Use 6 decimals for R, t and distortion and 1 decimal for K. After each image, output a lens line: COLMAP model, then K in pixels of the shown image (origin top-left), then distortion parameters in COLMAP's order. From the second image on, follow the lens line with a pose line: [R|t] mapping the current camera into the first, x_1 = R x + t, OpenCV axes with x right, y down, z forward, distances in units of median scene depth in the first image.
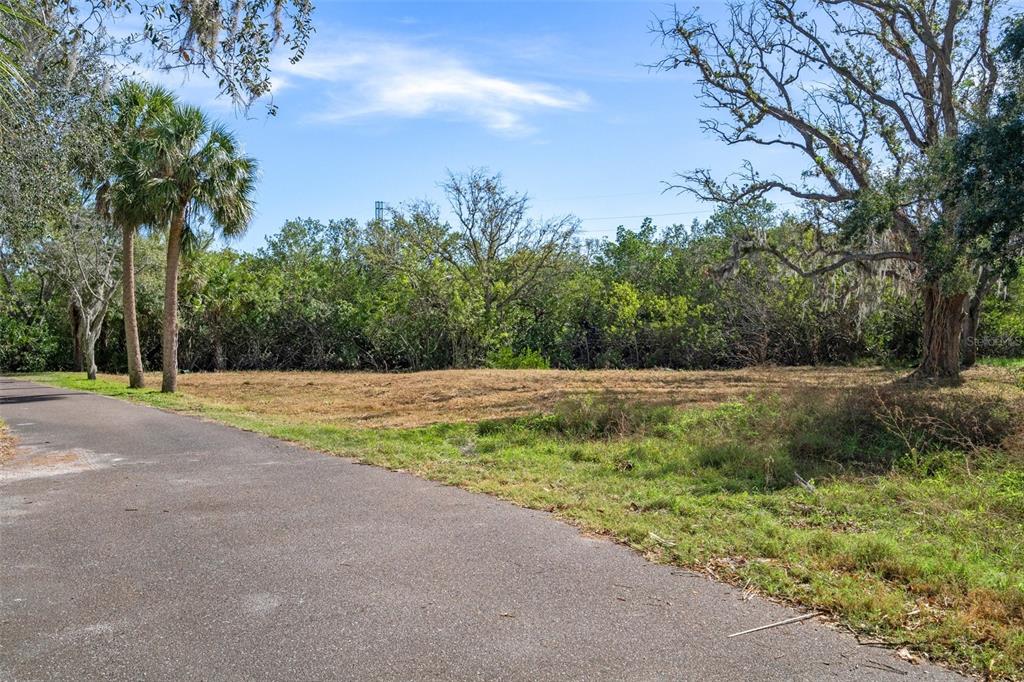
lens RADIAL K [[1002.3, 0, 512.0], [0, 1002.3, 340.9], [0, 0, 1]] dist [-0.007954, 0.000000]
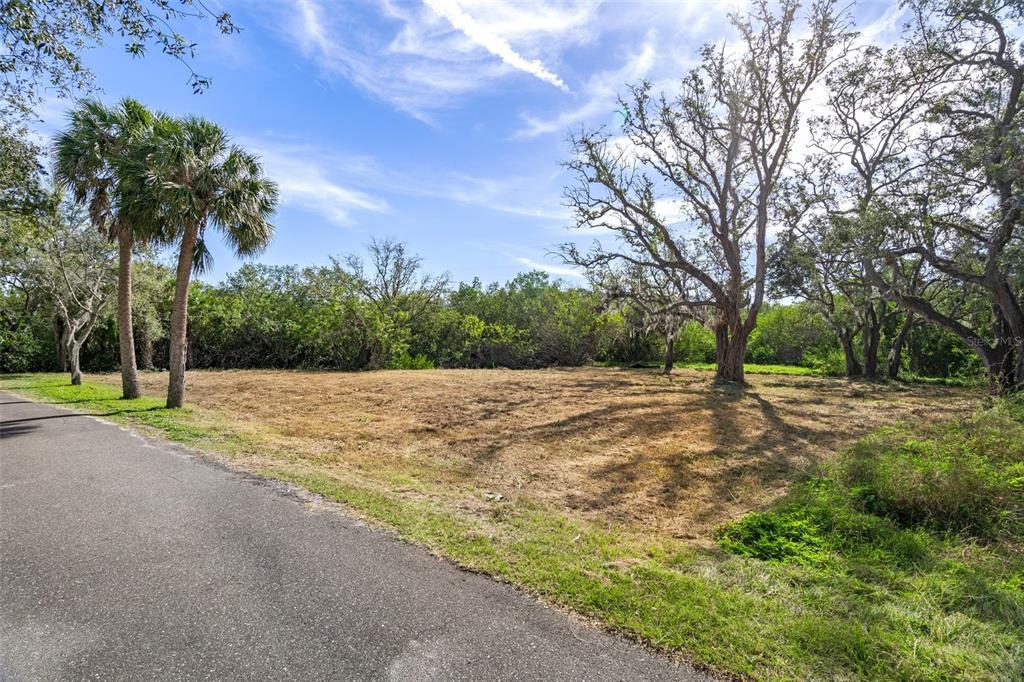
lens RADIAL K [[489.9, 0, 512.3], [0, 489.9, 339.2], [0, 0, 1]] dist [-0.000983, -0.000311]
pose [[0.944195, 0.021475, 0.328686, -0.118312], [-0.017391, 0.999731, -0.015358, -0.008549], [-0.328927, 0.008785, 0.944314, 0.272347]]
